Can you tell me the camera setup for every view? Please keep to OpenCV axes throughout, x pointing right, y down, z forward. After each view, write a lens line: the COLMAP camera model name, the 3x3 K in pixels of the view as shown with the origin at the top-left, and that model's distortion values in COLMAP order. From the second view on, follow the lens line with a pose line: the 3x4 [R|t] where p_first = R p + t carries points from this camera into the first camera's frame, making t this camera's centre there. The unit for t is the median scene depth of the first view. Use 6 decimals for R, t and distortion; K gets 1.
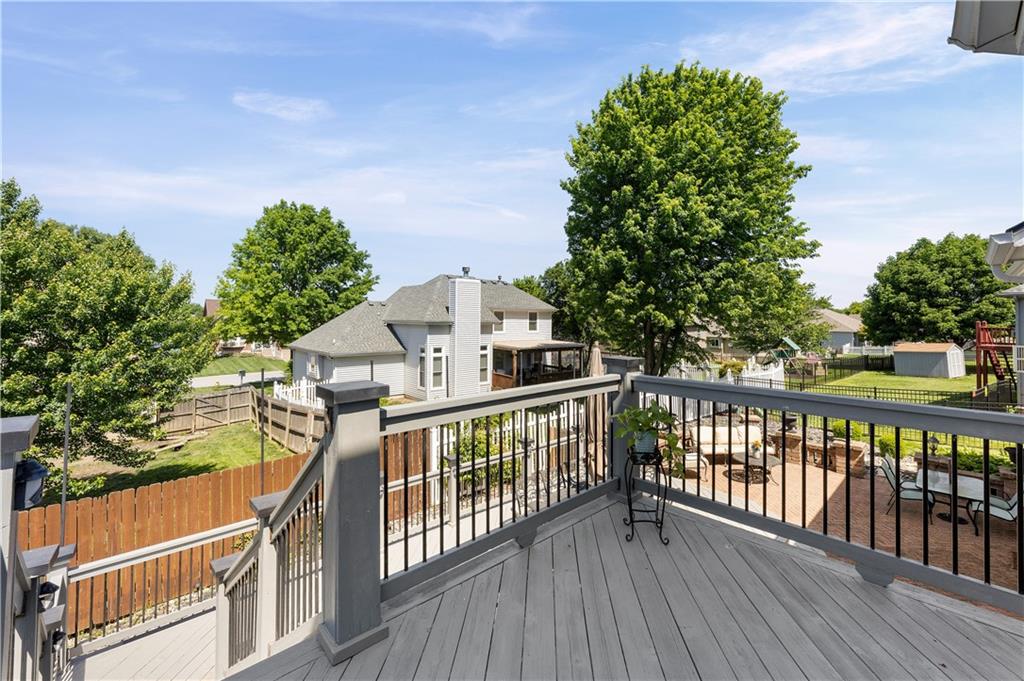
lens RADIAL K [[433.6, 0, 513.2], [0, 433.6, 316.8], [0, 0, 1]] dist [-0.002680, 0.000492]
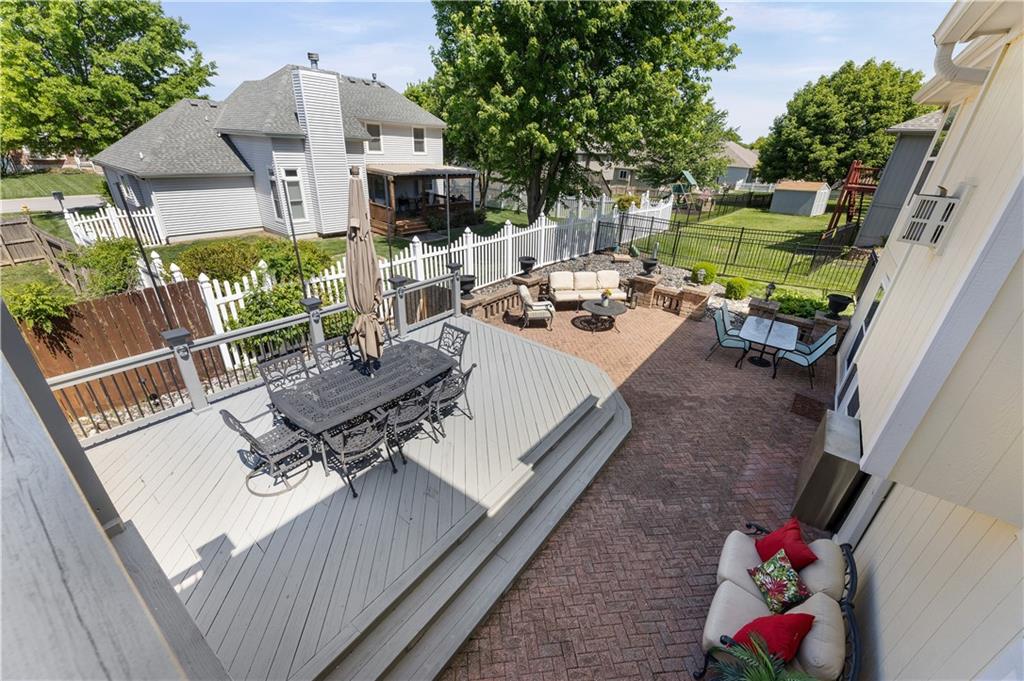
lens RADIAL K [[403.2, 0, 509.7], [0, 403.2, 355.4], [0, 0, 1]] dist [0.000365, -0.000098]
pose [[0.985323, -0.040005, 0.165947, 0.079433], [-0.043338, 0.881671, 0.469870, 0.003489], [-0.165108, -0.470166, 0.866997, 0.080475]]
